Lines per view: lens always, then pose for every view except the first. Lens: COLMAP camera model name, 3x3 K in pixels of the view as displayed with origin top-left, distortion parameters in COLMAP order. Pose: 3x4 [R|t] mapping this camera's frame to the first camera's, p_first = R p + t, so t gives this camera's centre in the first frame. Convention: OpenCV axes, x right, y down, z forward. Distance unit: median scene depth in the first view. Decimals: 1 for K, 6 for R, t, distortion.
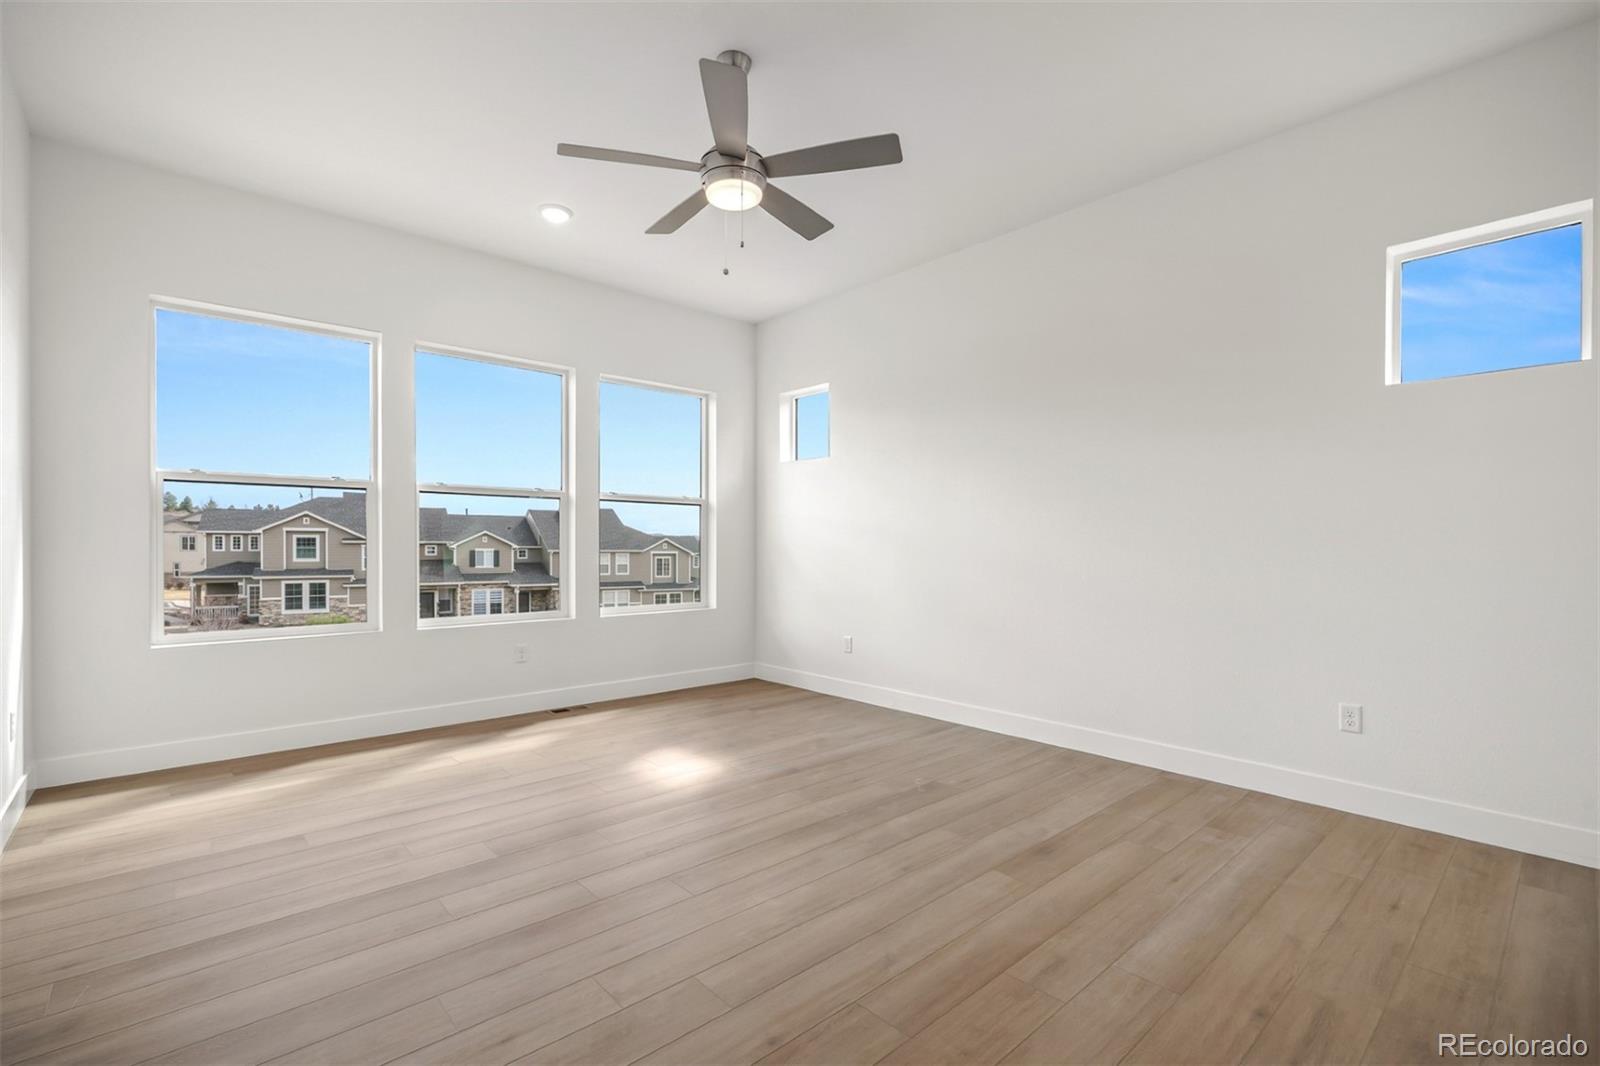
lens RADIAL K [[709.5, 0, 799.1], [0, 709.5, 548.0], [0, 0, 1]] dist [-0.001884, -0.000144]
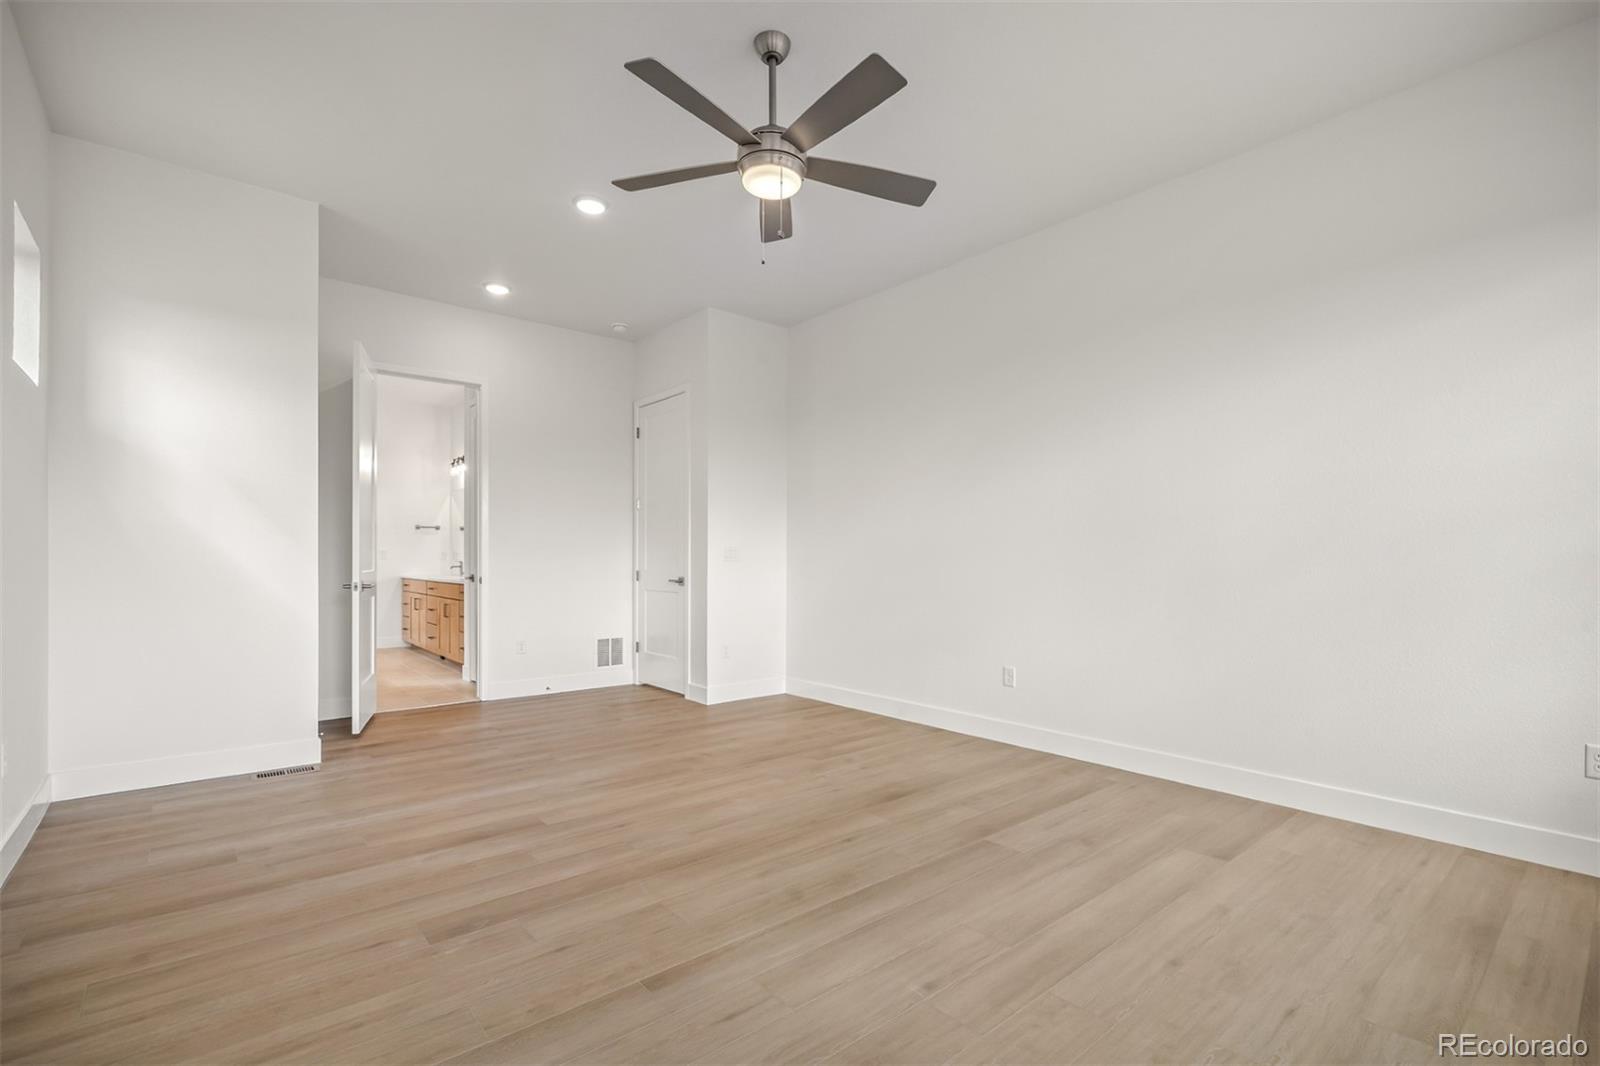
lens RADIAL K [[709.5, 0, 800.0], [0, 709.5, 544.1], [0, 0, 1]] dist [-0.001884, -0.000144]
pose [[-0.999220, -0.009519, 0.038313, -0.182921], [-0.009998, 0.999874, -0.012356, -0.002113], [-0.038191, -0.012729, -0.999189, 2.139291]]
